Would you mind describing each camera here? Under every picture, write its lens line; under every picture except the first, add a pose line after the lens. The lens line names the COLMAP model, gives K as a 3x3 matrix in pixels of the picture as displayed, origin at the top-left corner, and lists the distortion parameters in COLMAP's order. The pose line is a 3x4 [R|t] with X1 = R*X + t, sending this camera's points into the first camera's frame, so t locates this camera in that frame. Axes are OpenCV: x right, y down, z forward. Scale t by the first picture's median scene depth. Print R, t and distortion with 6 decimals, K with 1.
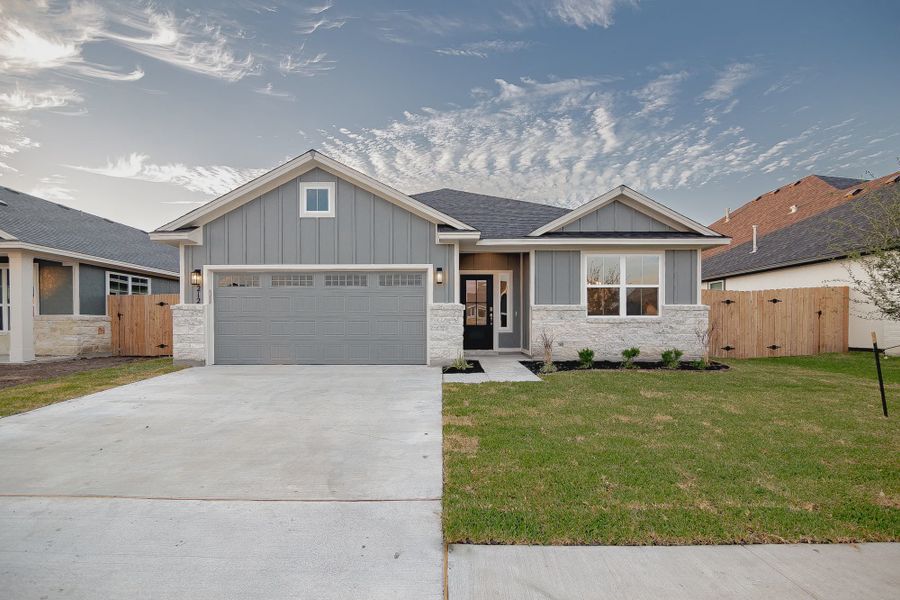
lens RADIAL K [[421.0, 0, 450.0], [0, 421.0, 300.0], [0, 0, 1]] dist [-0.036079, -0.000134]
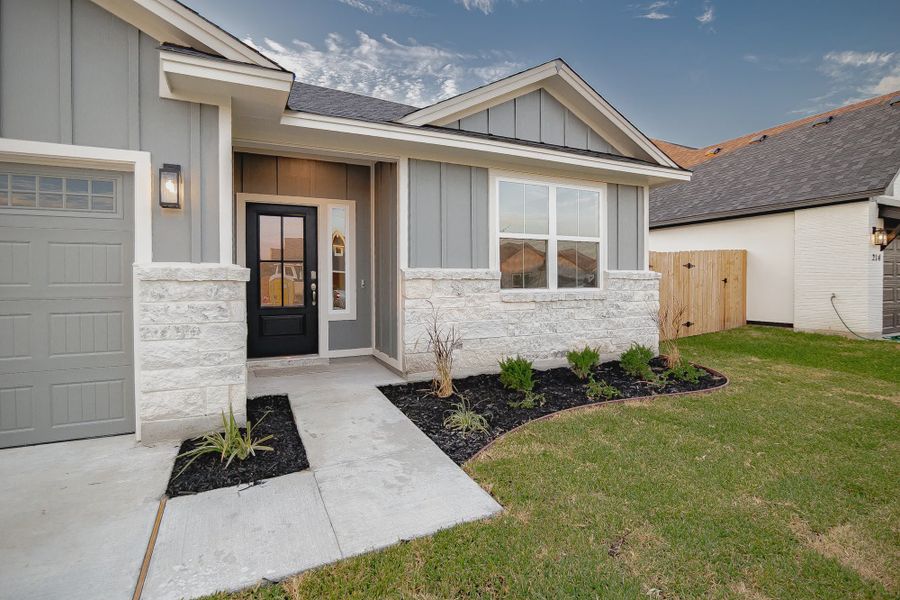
lens RADIAL K [[421.0, 0, 450.0], [0, 421.0, 300.0], [0, 0, 1]] dist [-0.036079, -0.000134]
pose [[0.905417, -0.023037, 0.423898, 0.035736], [-0.018453, 0.995447, 0.093514, 0.001596], [-0.424122, -0.092492, 0.900870, 0.528854]]
